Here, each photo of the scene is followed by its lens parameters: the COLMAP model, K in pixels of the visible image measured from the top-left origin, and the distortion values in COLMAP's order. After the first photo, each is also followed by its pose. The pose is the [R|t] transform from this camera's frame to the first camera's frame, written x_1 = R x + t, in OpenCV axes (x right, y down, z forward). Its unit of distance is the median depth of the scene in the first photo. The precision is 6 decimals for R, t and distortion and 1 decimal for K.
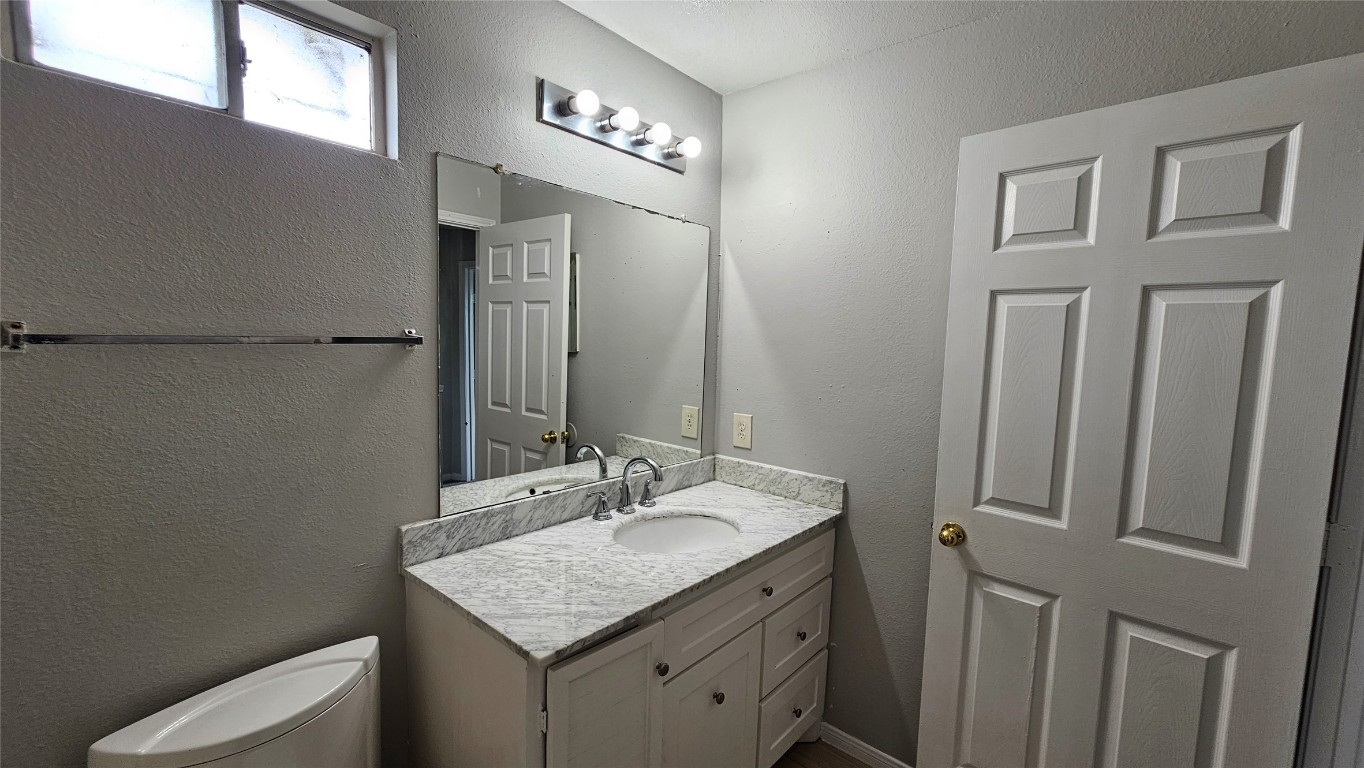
lens RADIAL K [[552.1, 0, 676.7], [0, 552.1, 387.4], [0, 0, 1]] dist [0.000526, -0.000019]
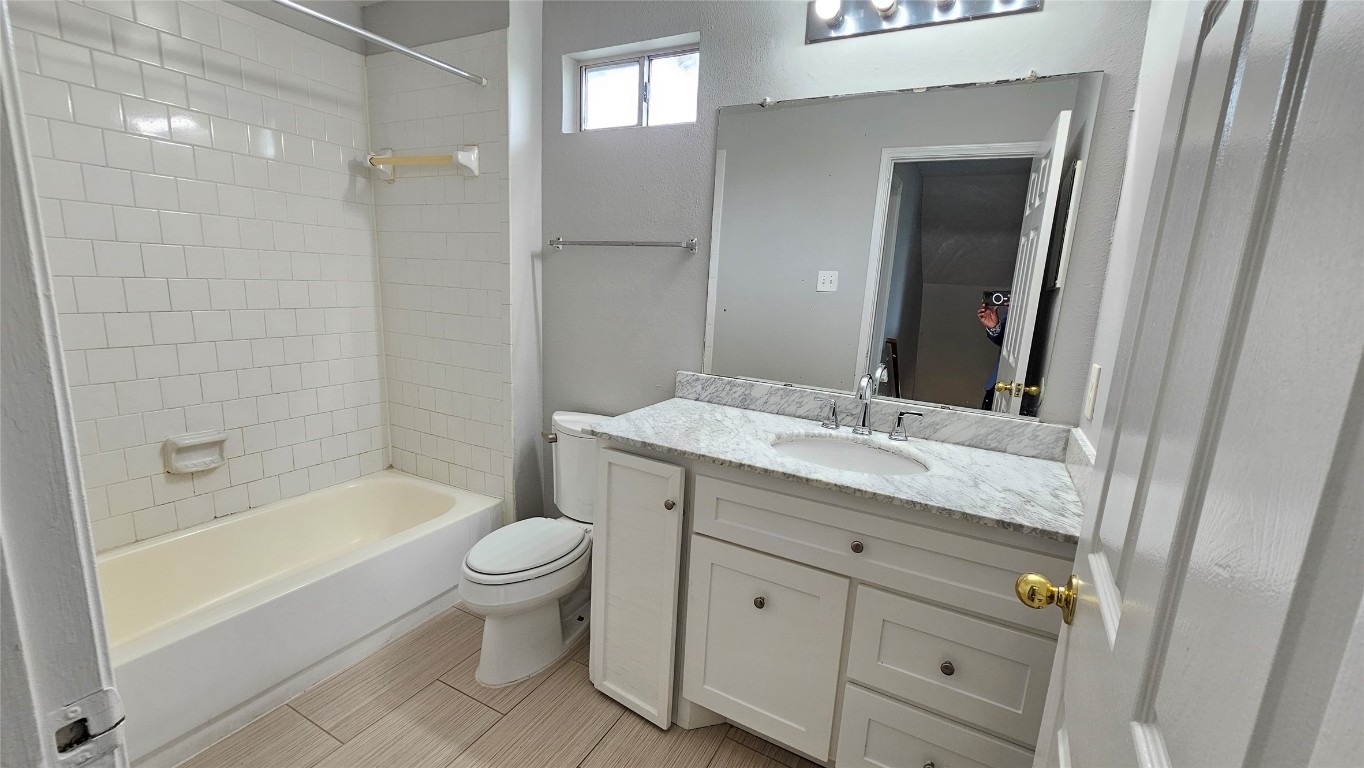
lens RADIAL K [[552.1, 0, 691.1], [0, 552.1, 386.2], [0, 0, 1]] dist [0.000526, -0.000019]
pose [[0.227248, 0.163730, -0.959974, 0.827723], [-0.136554, 0.981383, 0.135056, 0.069440], [0.964215, 0.100397, 0.245376, 0.552353]]
